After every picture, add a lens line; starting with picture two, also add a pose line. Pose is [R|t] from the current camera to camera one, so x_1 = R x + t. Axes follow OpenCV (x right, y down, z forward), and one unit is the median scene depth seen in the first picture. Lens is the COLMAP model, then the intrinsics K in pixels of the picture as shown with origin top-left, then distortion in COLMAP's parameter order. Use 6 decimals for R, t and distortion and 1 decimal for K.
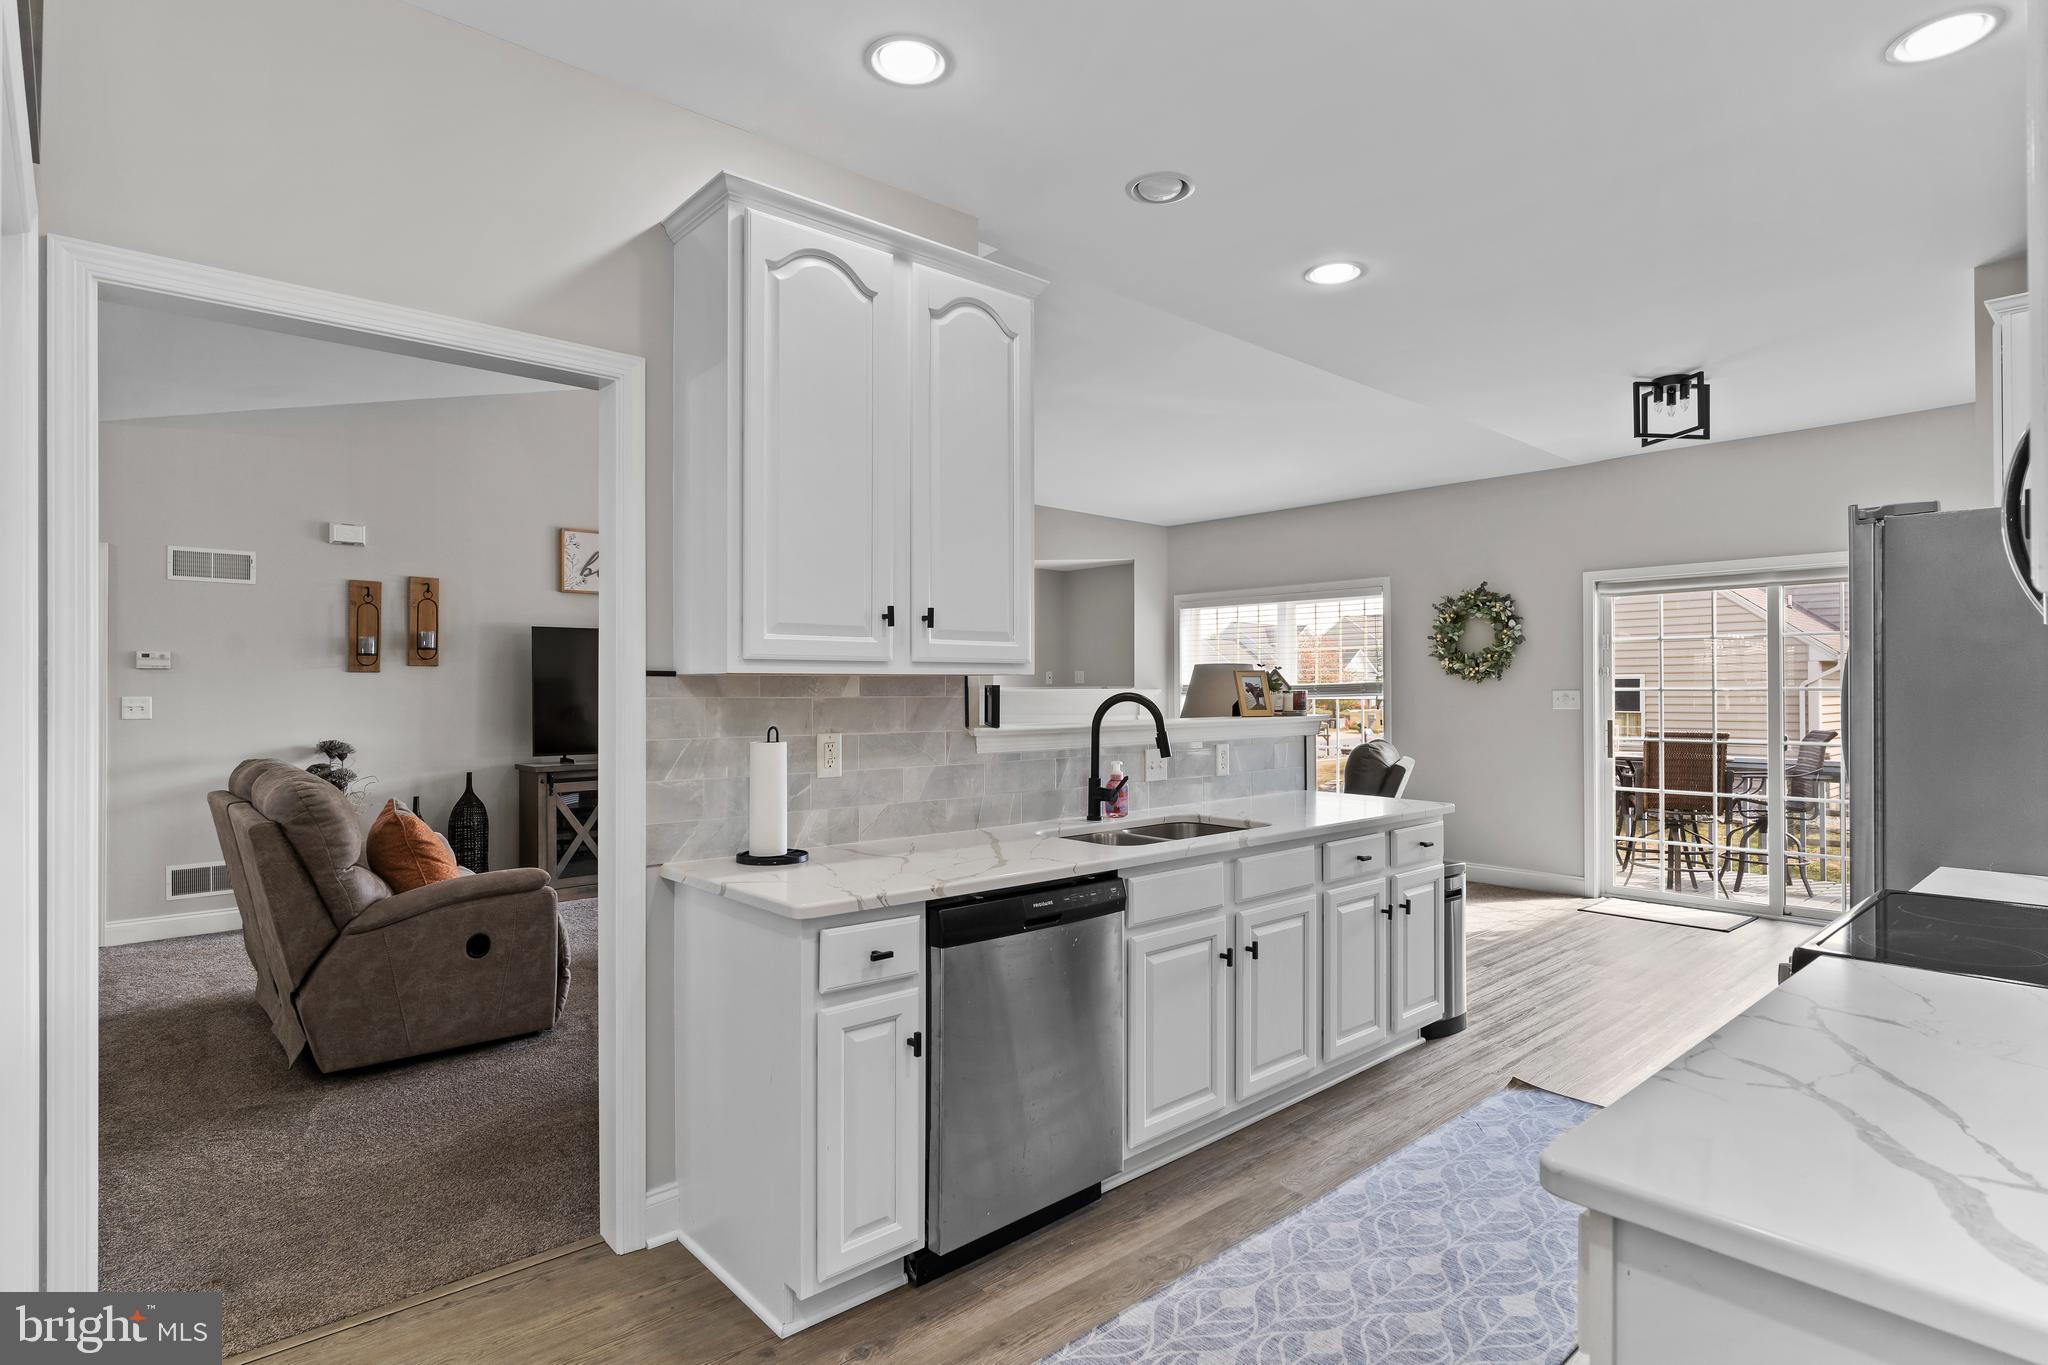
lens RADIAL K [[1051.0, 0, 1024.5], [0, 1051.0, 681.6], [0, 0, 1]] dist [-0.001258, -0.000368]
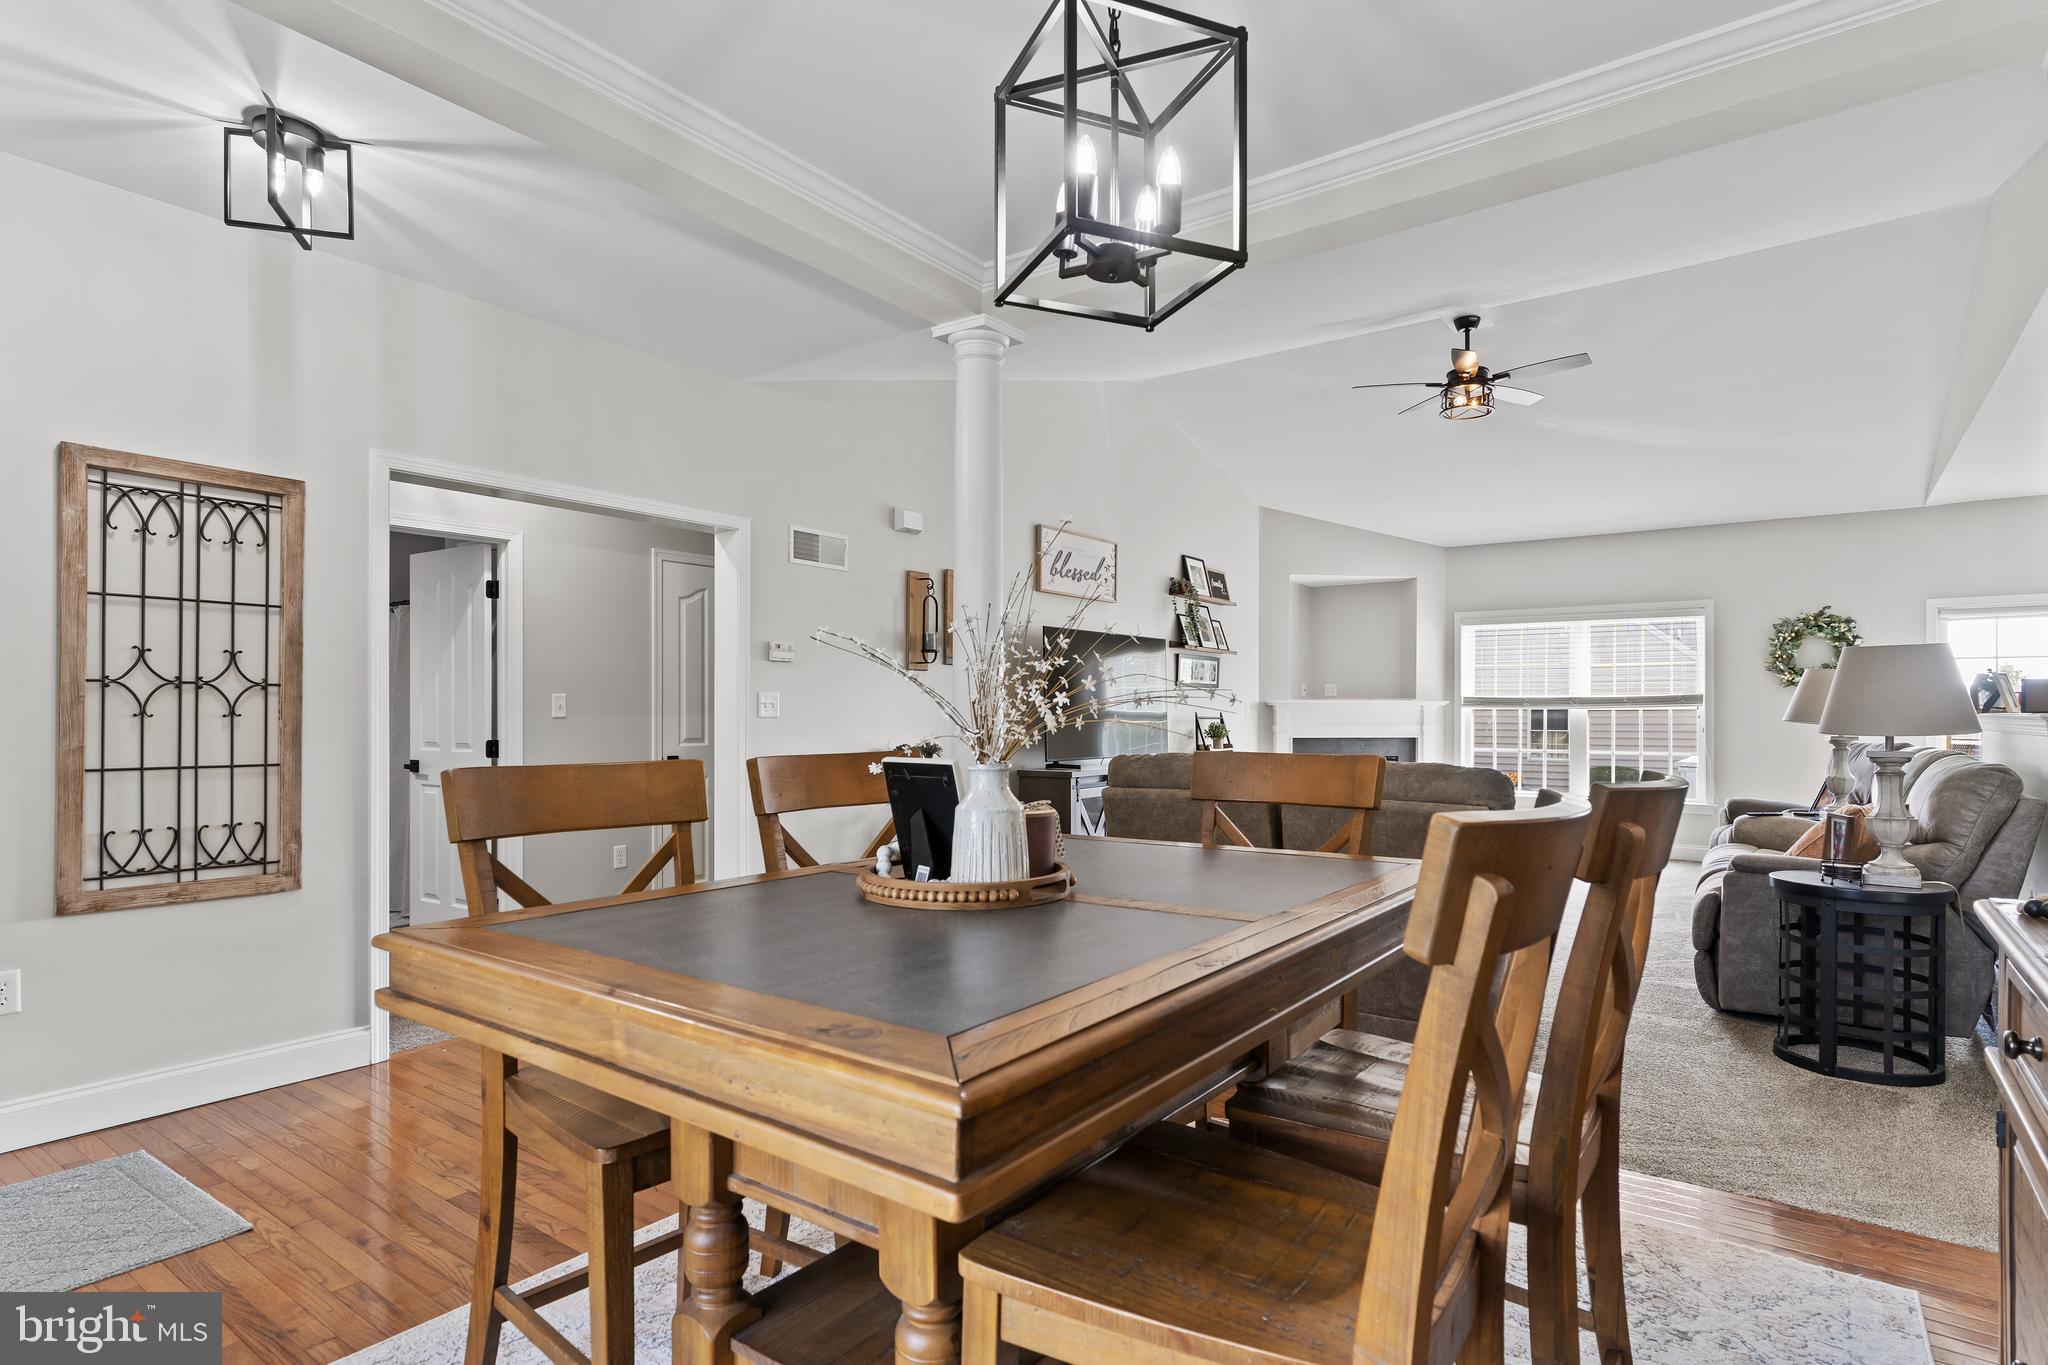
lens RADIAL K [[1051.0, 0, 1029.3], [0, 1051.0, 702.3], [0, 0, 1]] dist [-0.001258, -0.000368]
pose [[0.977964, 0.007181, 0.208651, -0.662318], [-0.007021, 0.999974, -0.001504, 0.018514], [-0.208656, 0.000006, 0.977989, 0.064895]]
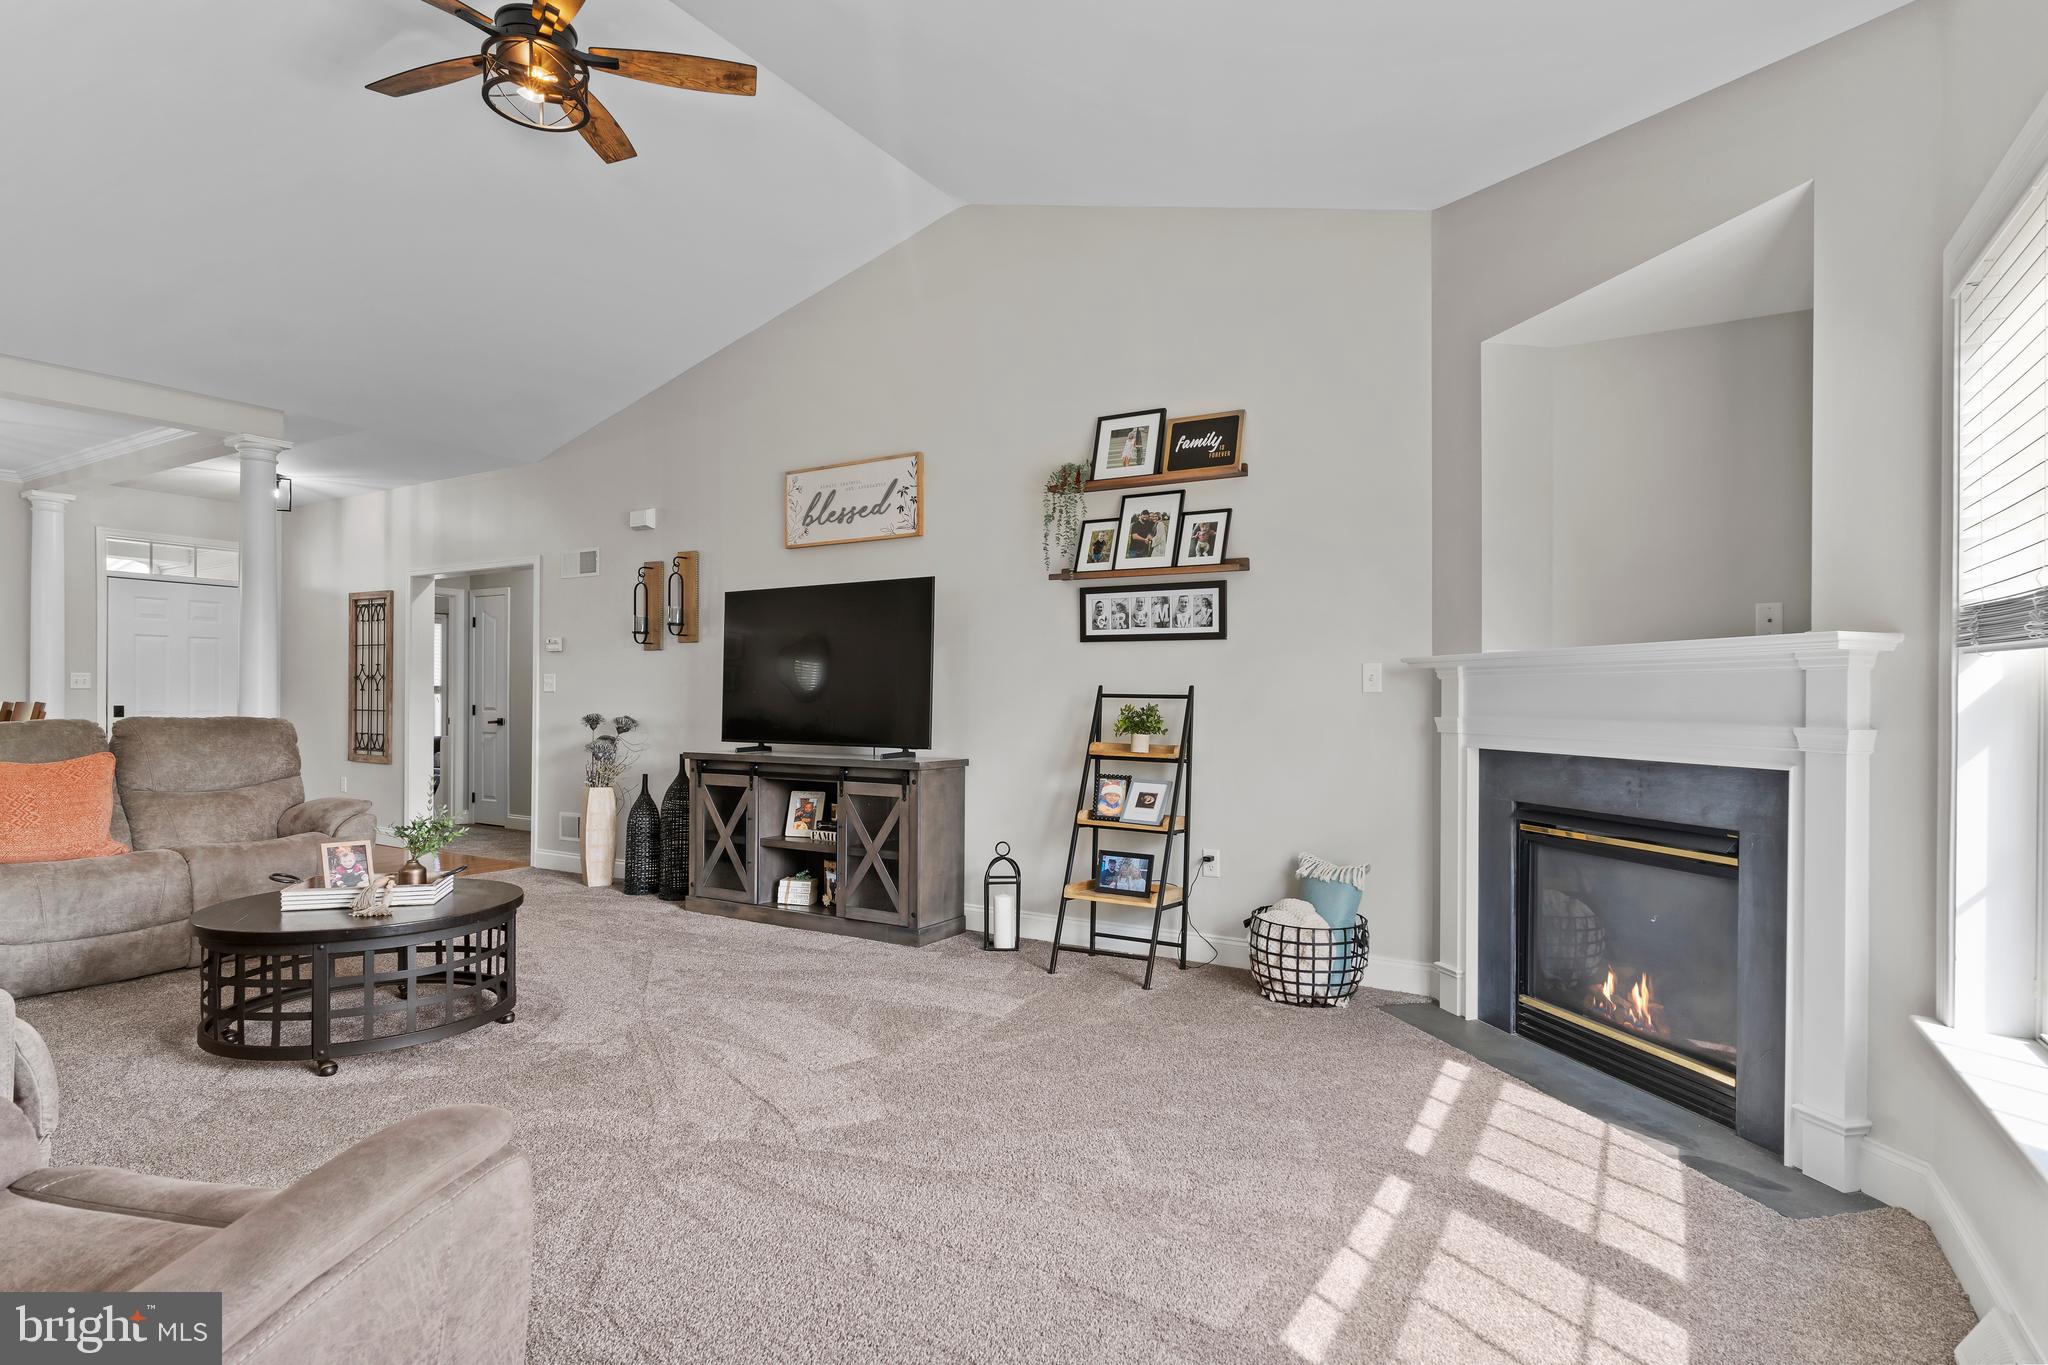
lens RADIAL K [[1051.0, 0, 1022.3], [0, 1051.0, 695.3], [0, 0, 1]] dist [-0.001258, -0.000368]
pose [[0.299244, 0.002340, -0.954174, 0.427494], [0.006172, 0.999971, 0.004388, 0.030230], [0.954157, -0.007202, 0.299221, 0.948233]]
